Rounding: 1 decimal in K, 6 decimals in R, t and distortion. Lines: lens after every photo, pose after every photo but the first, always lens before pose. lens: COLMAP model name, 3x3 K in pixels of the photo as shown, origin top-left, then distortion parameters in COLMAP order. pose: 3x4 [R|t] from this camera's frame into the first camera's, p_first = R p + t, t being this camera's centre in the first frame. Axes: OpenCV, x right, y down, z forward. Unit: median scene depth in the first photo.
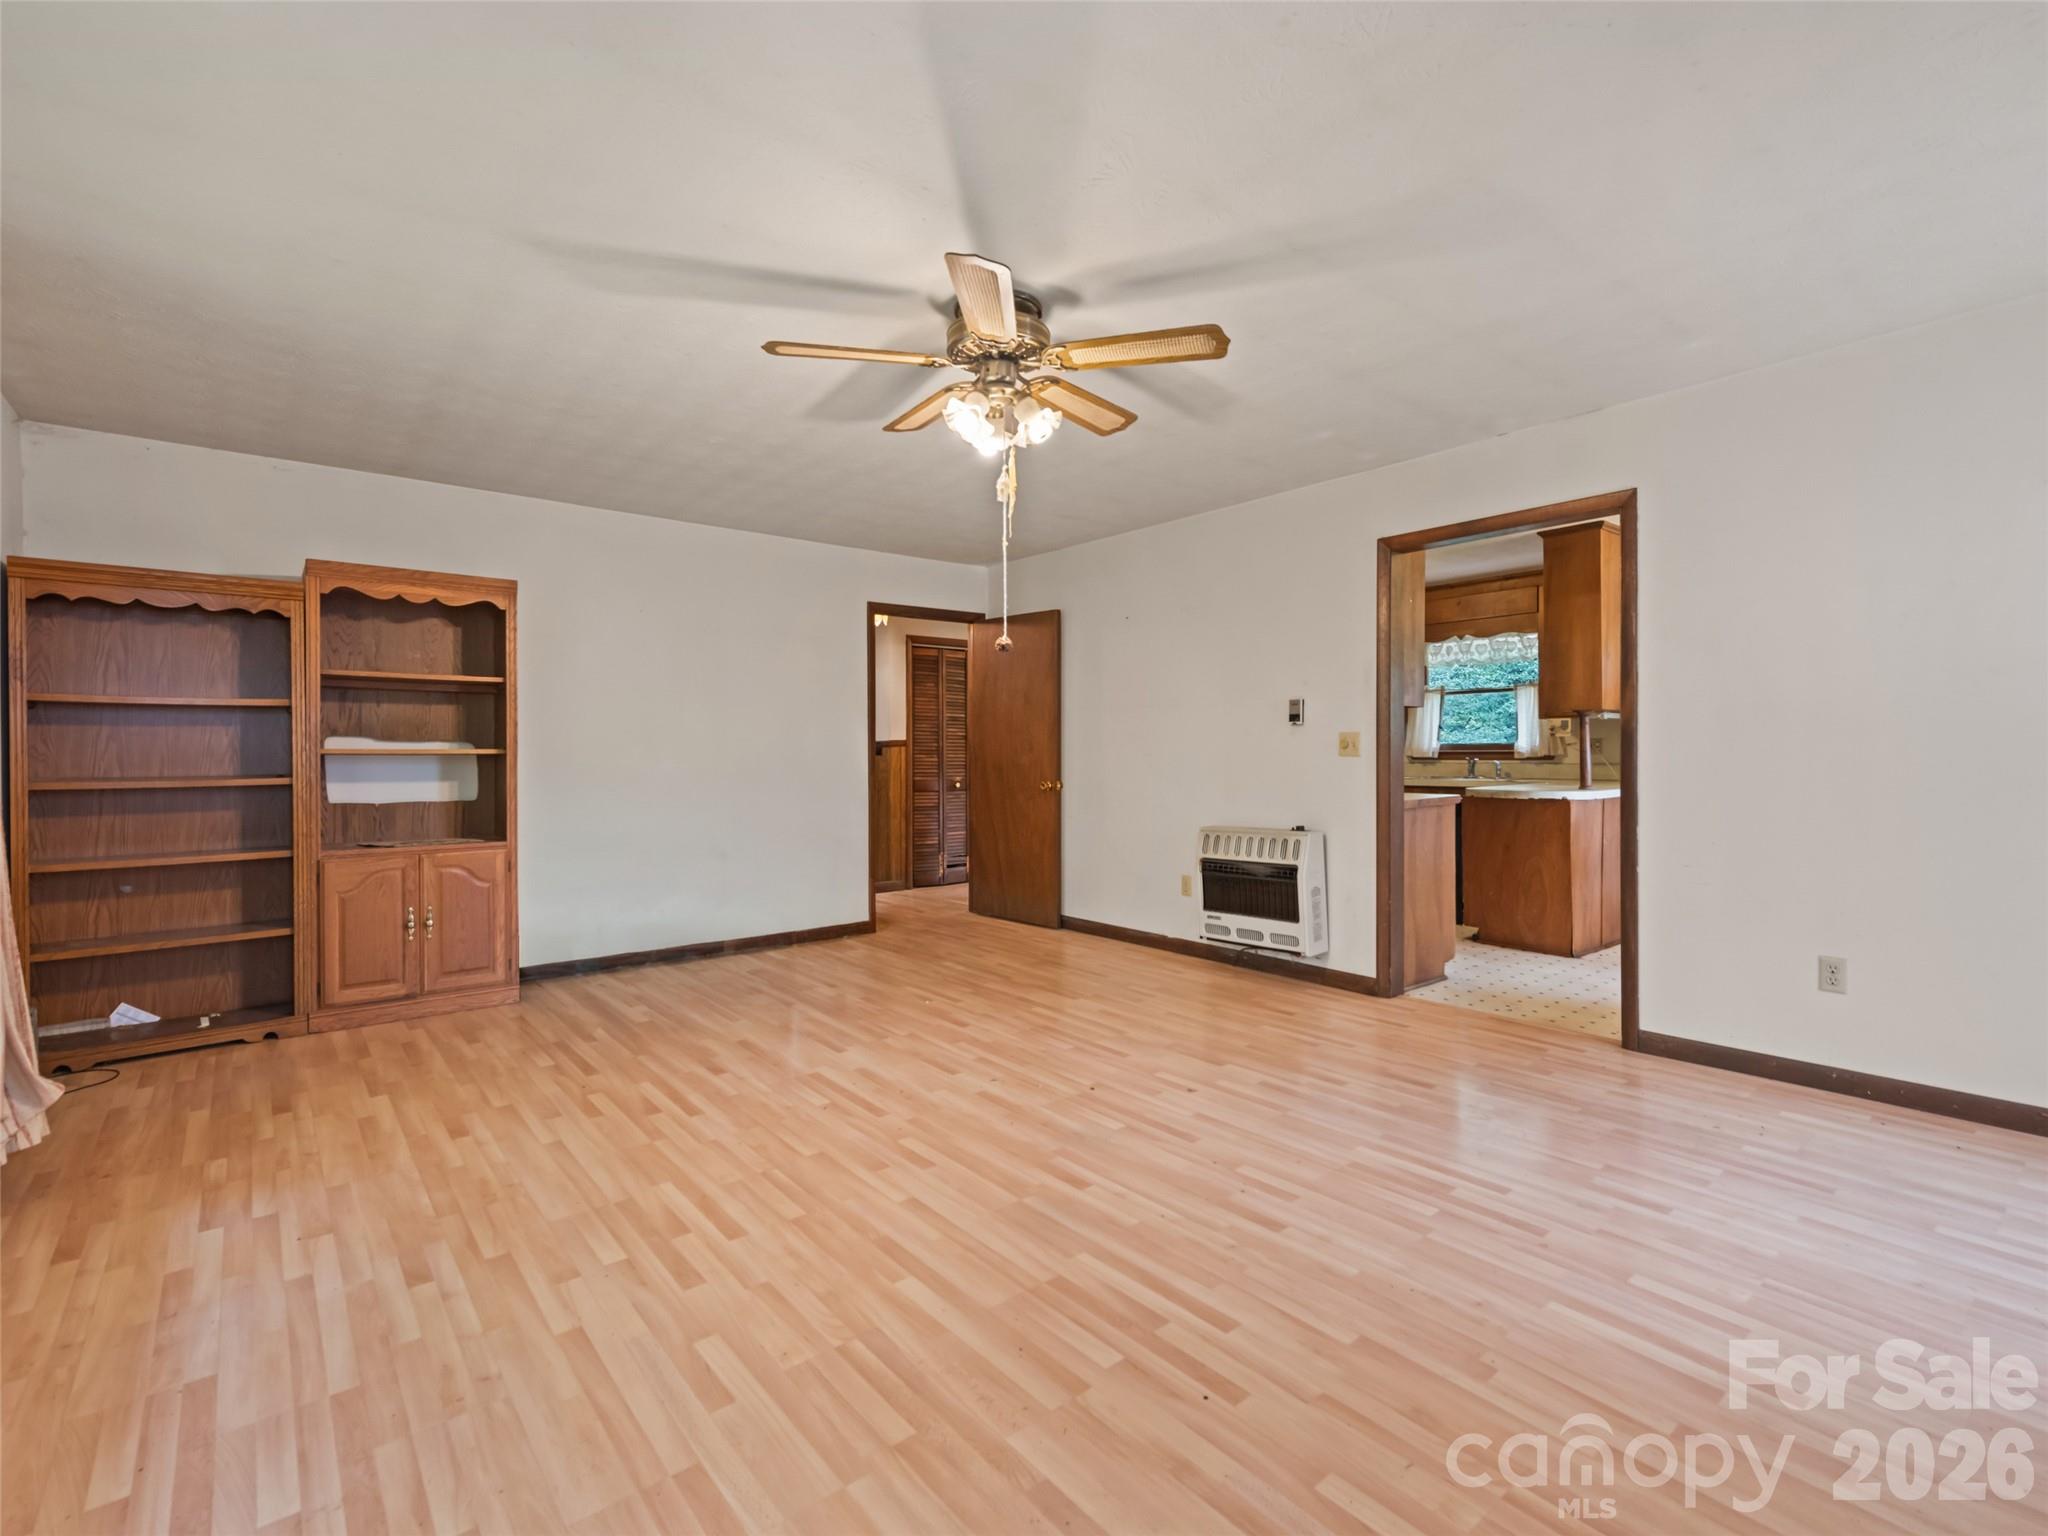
lens RADIAL K [[933.2, 0, 1019.9], [0, 933.2, 757.1], [0, 0, 1]] dist [0.014639, -0.002406]
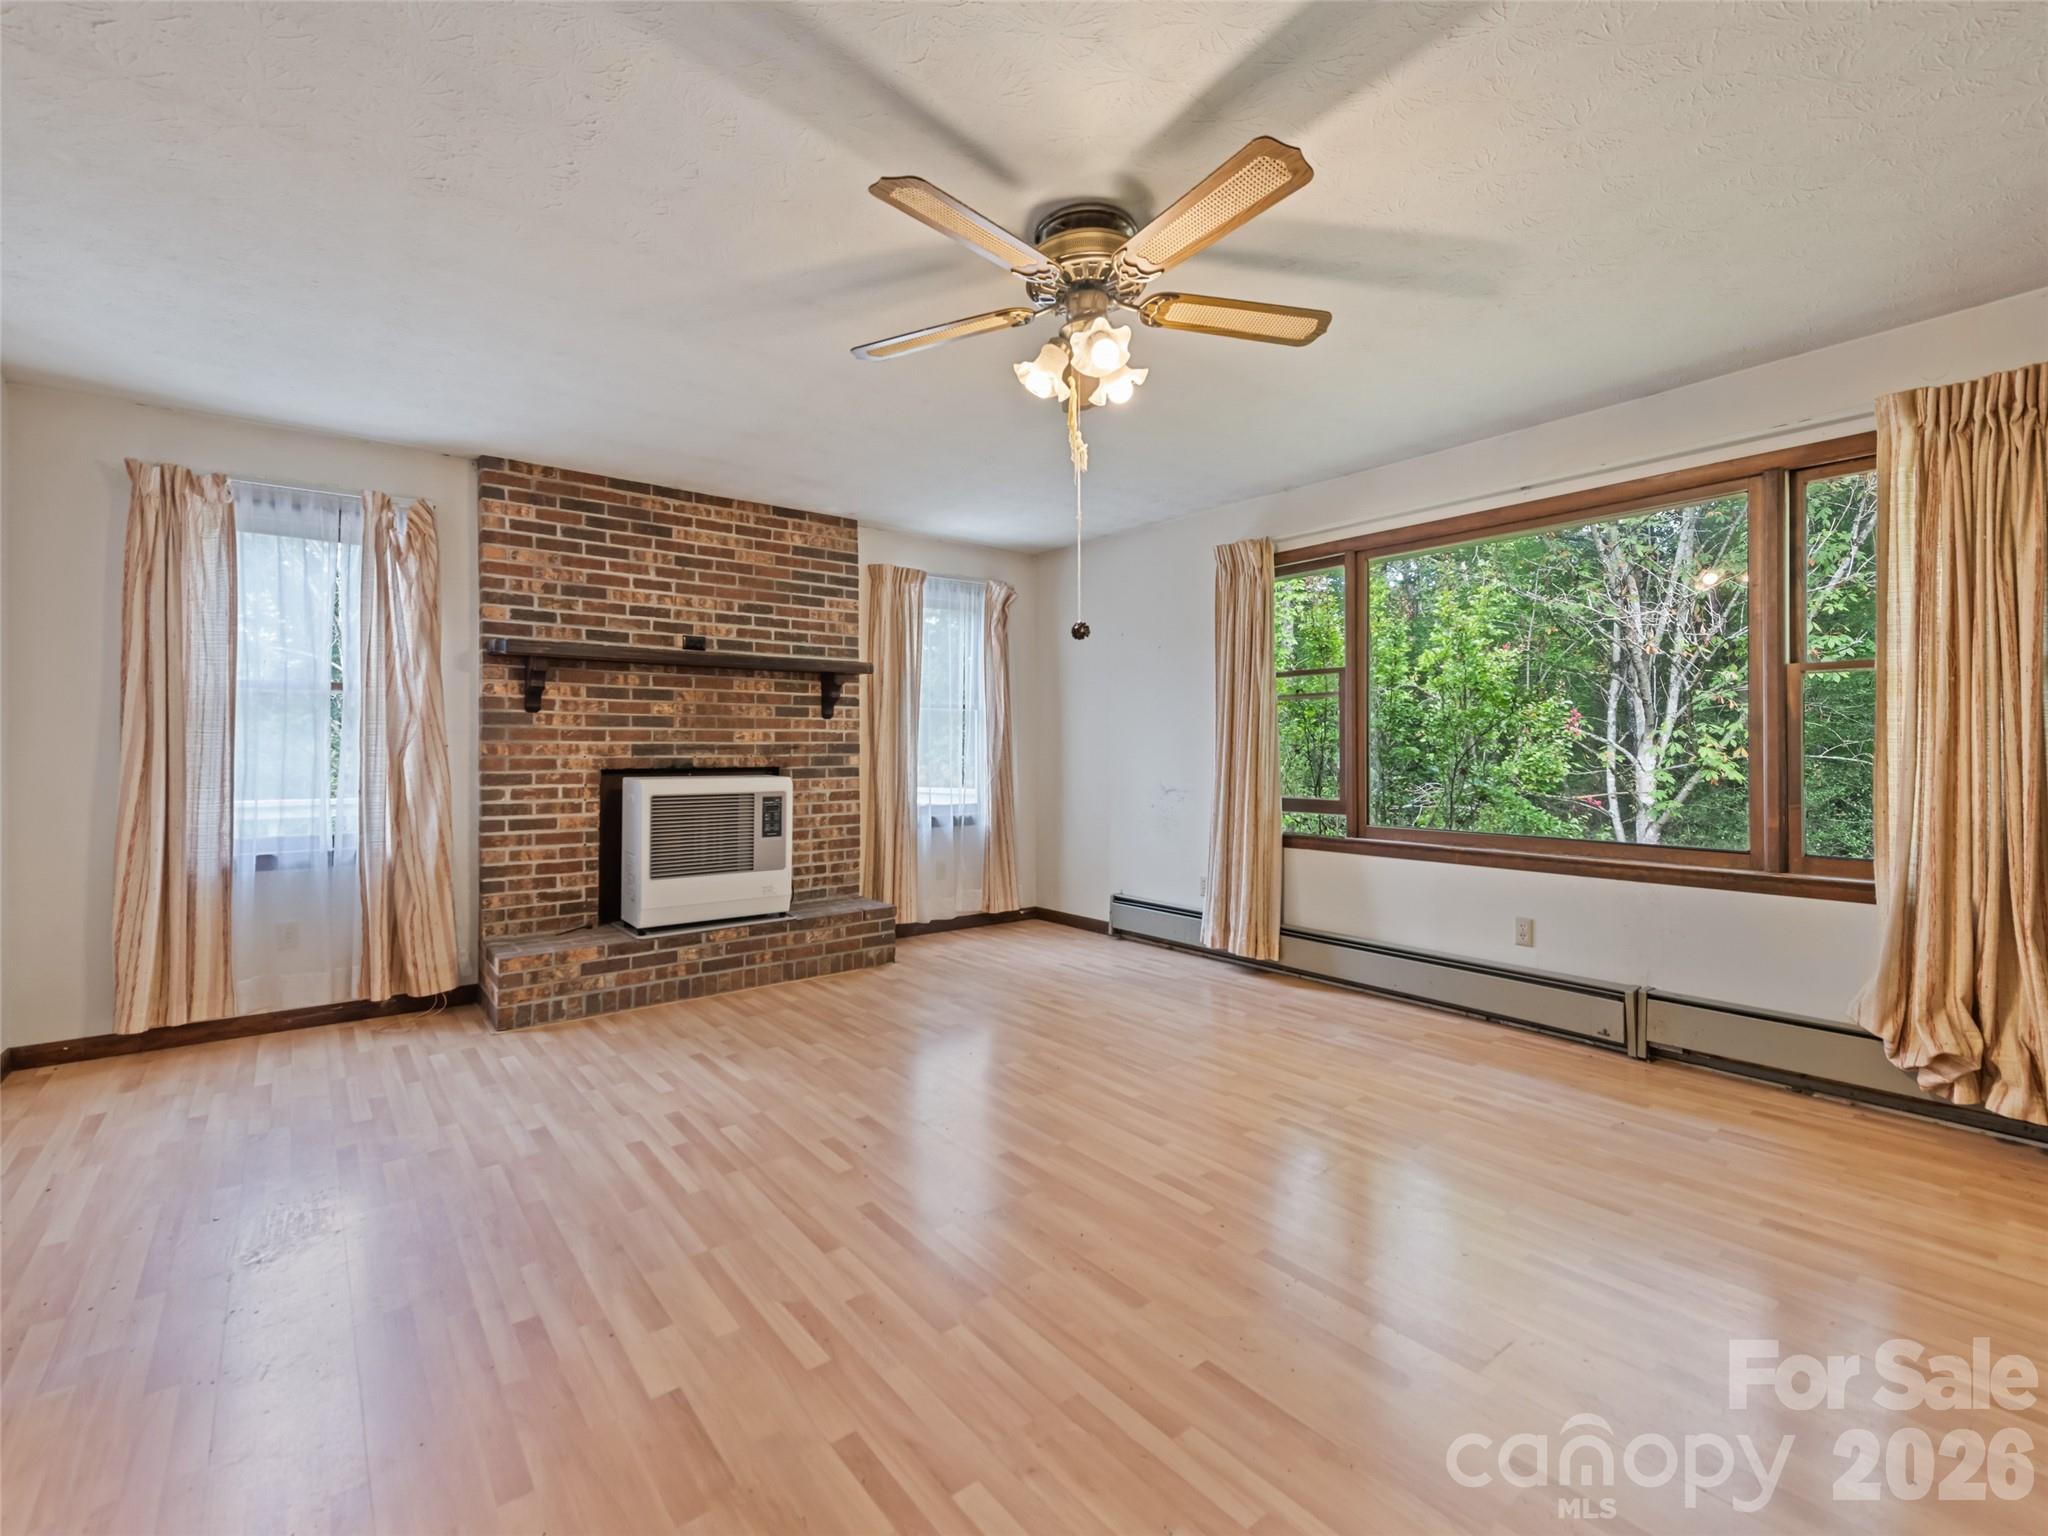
lens RADIAL K [[933.2, 0, 1027.1], [0, 933.2, 756.6], [0, 0, 1]] dist [0.014639, -0.002406]
pose [[-0.999921, 0.009163, 0.008642, 0.021871], [0.009285, 0.999856, 0.014174, -0.010254], [-0.008511, 0.014253, -0.999862, 1.457409]]
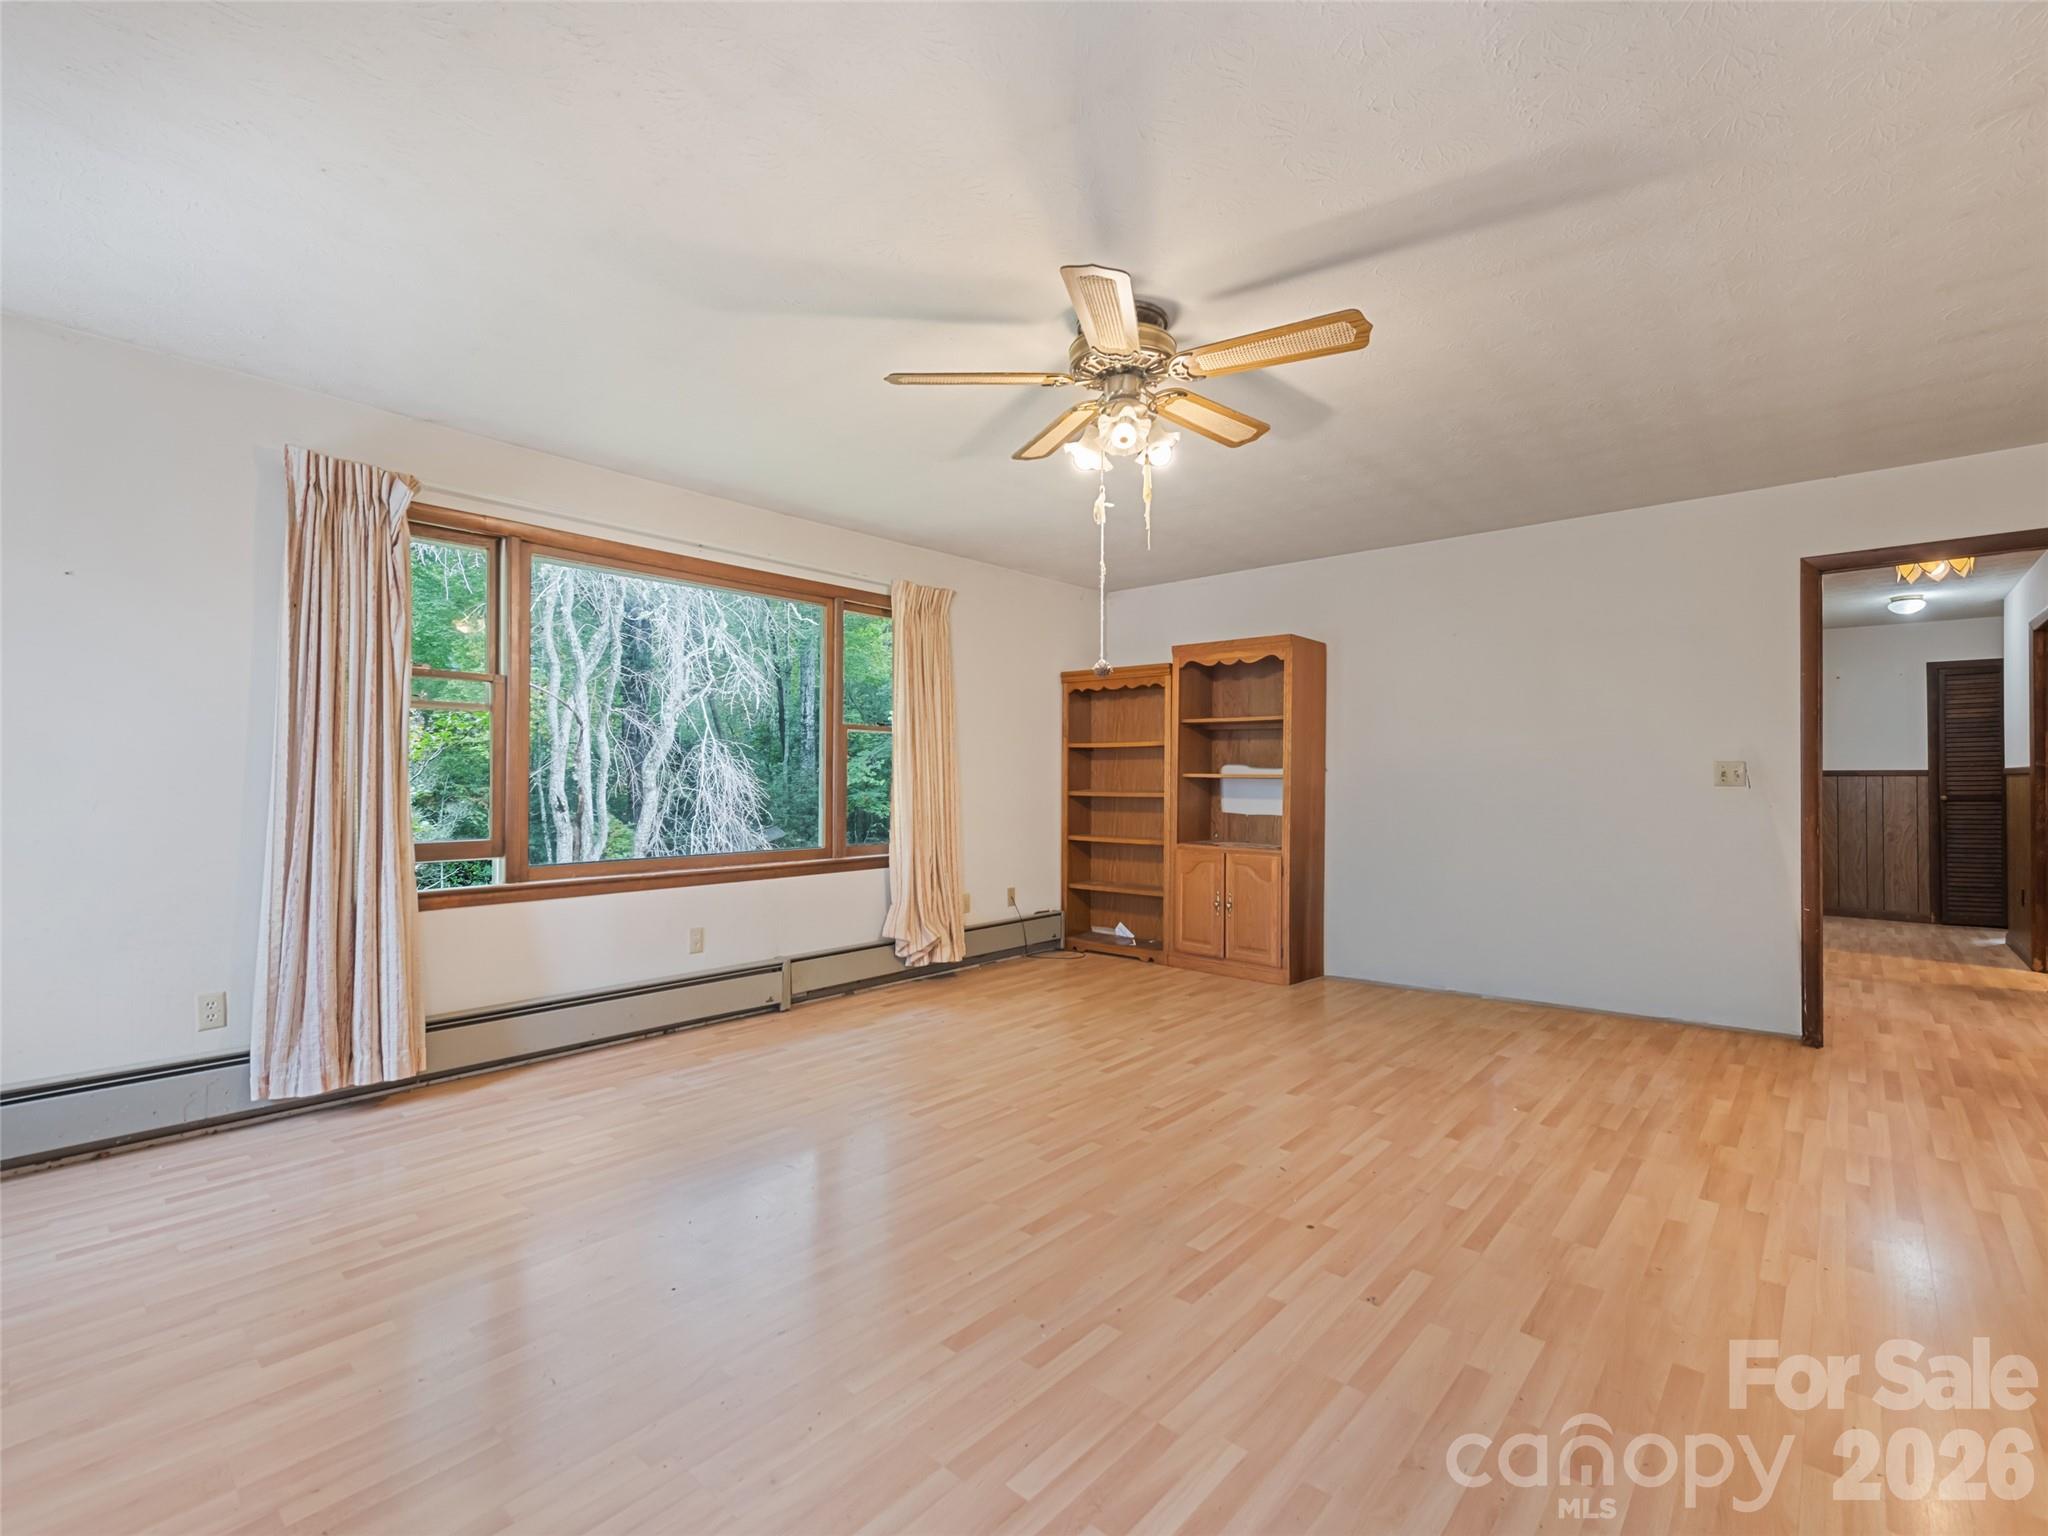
lens RADIAL K [[918.6, 0, 1024.9], [0, 918.6, 769.6], [0, 0, 1]] dist [0.012326, -0.000555]
pose [[0.171780, -0.000497, -0.985135, 0.706199], [-0.011946, 0.999925, -0.002587, -0.010067], [0.985063, 0.012213, 0.171761, 0.583234]]
